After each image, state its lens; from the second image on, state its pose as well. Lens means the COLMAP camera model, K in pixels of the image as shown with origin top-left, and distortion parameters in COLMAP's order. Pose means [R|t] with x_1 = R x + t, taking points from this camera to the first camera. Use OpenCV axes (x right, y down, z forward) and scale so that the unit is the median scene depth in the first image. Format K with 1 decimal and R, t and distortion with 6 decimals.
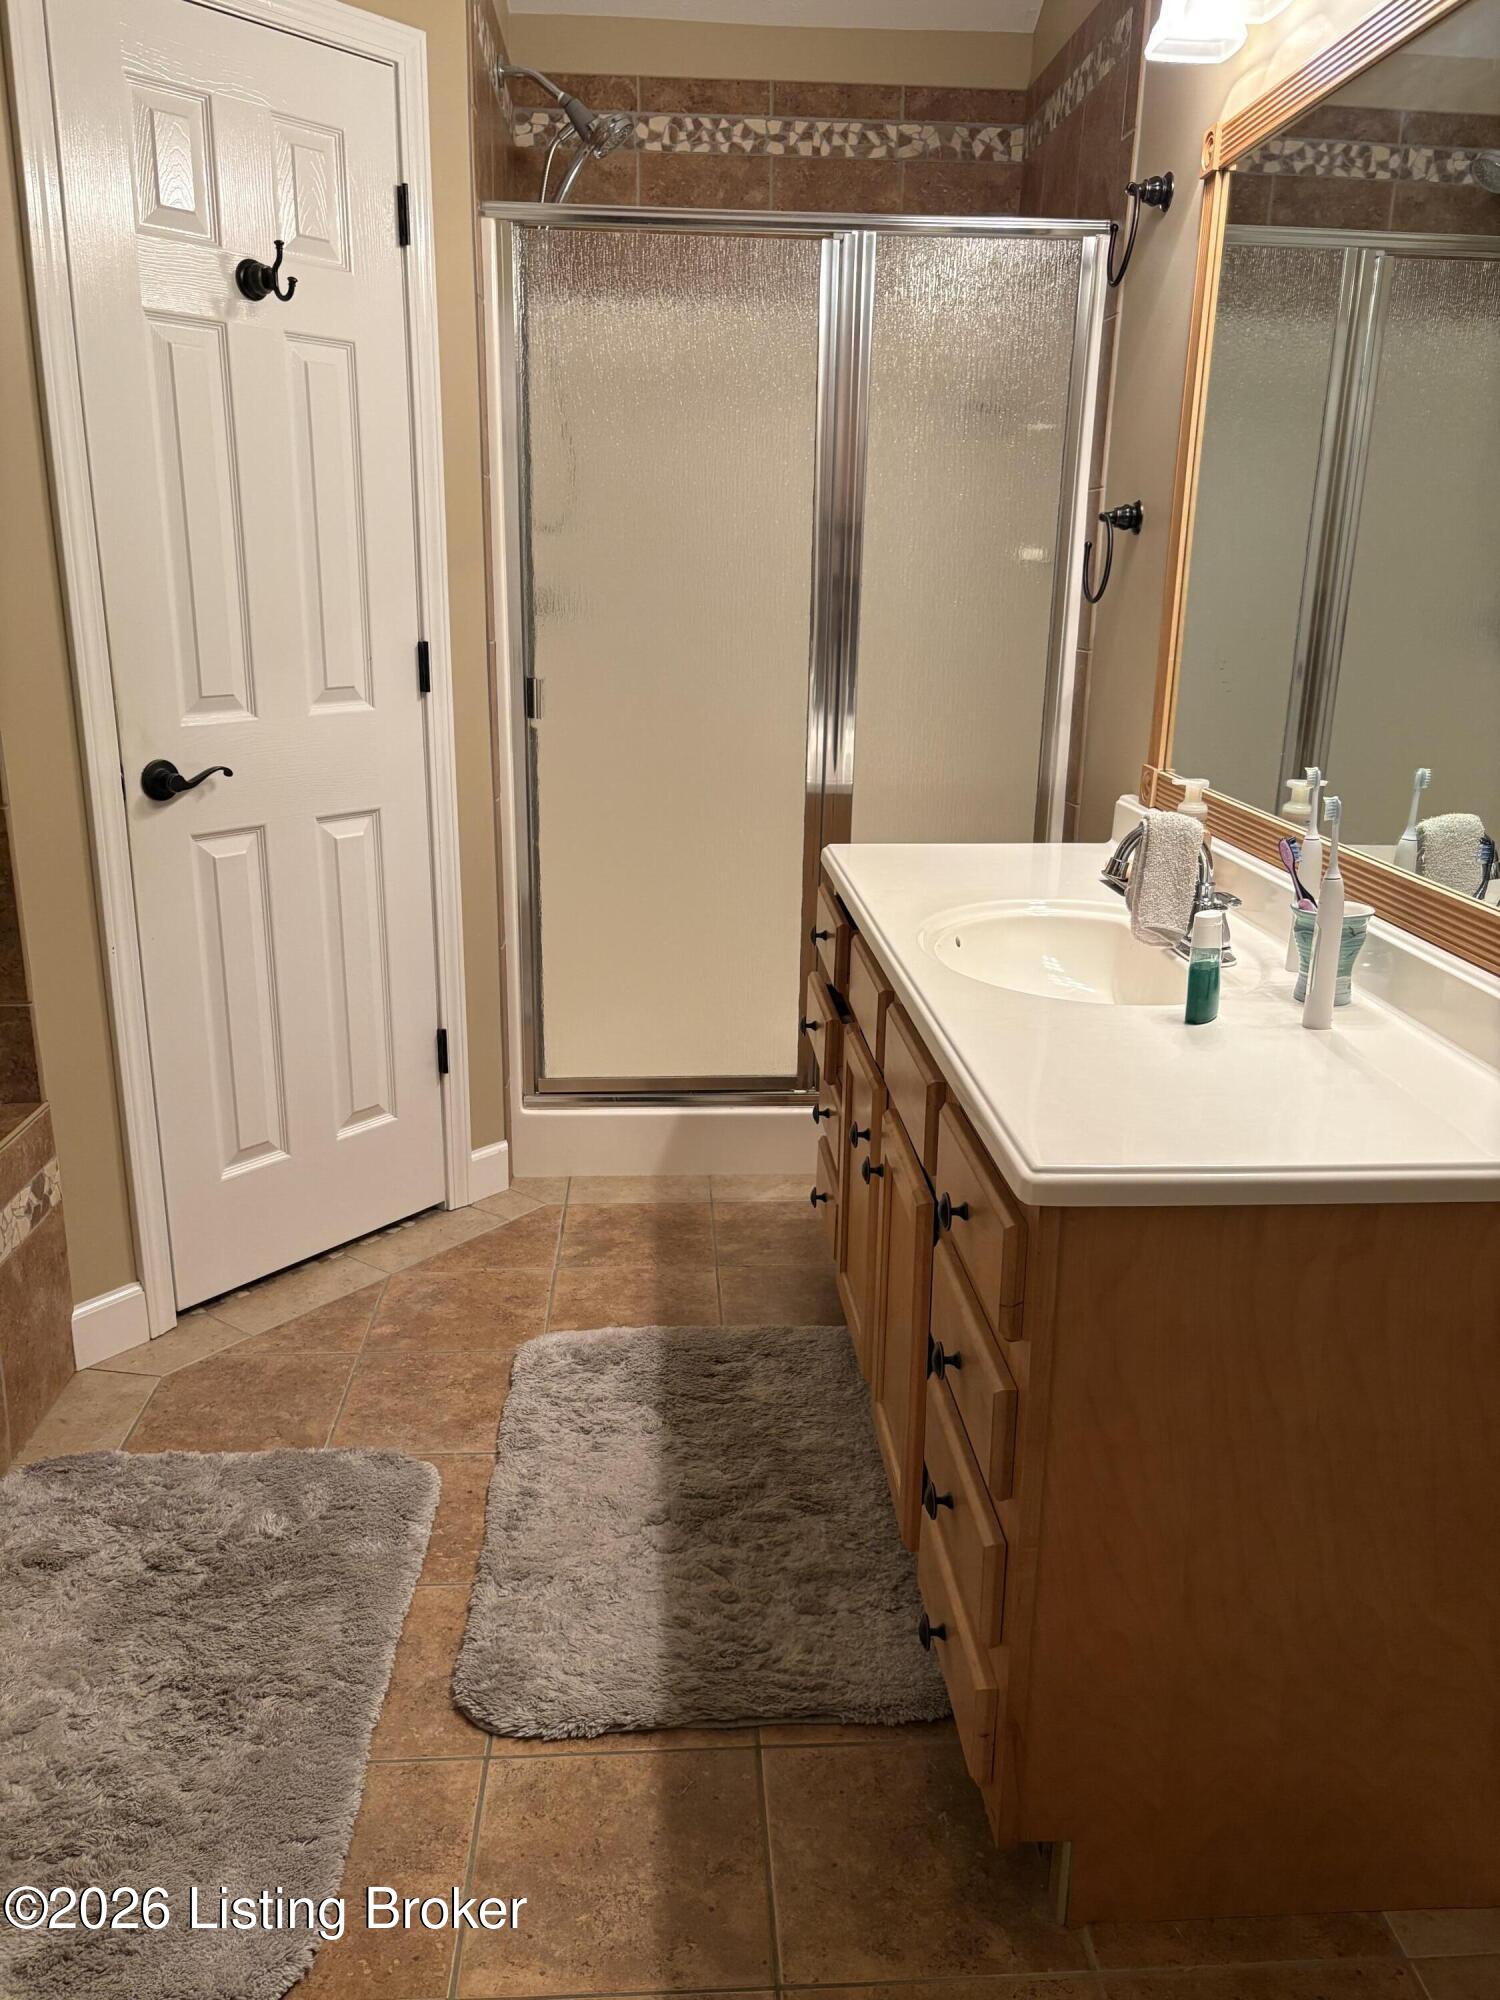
lens RADIAL K [[1508.4, 0, 758.4], [0, 1508.4, 1003.7], [0, 0, 1]] dist [0.026501, -0.035501]
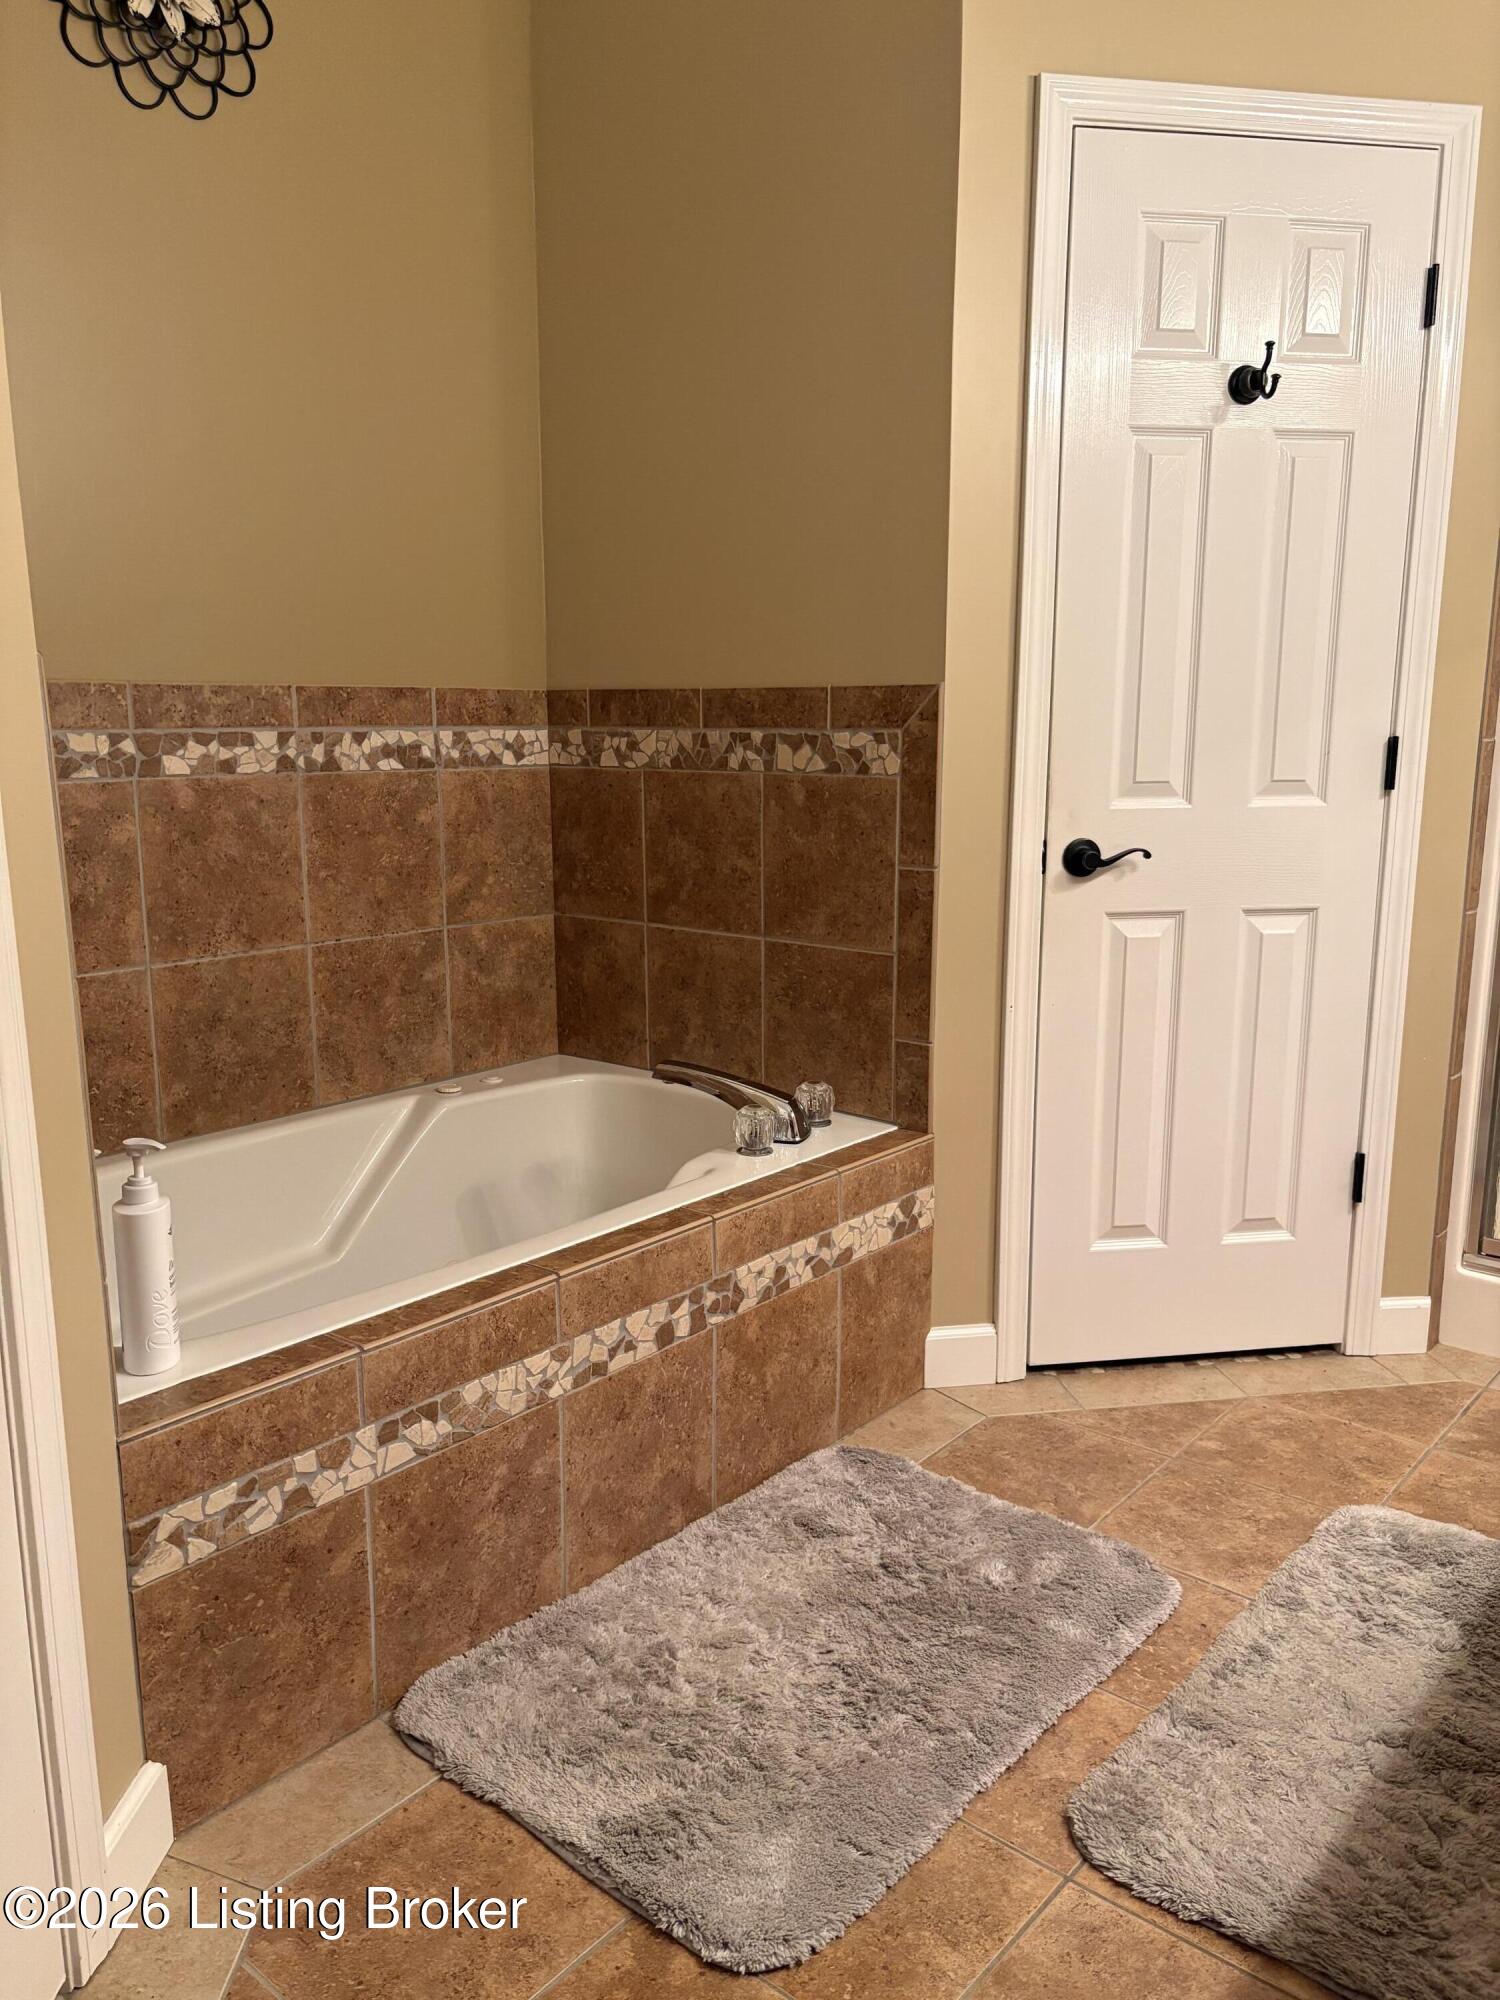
lens RADIAL K [[1508.4, 0, 754.5], [0, 1508.4, 1004.5], [0, 0, 1]] dist [0.026501, -0.035501]
pose [[0.720444, 0.108048, -0.685044, 0.186782], [-0.179389, 0.983205, -0.033584, 0.032303], [0.669910, 0.147084, 0.727727, 0.095435]]
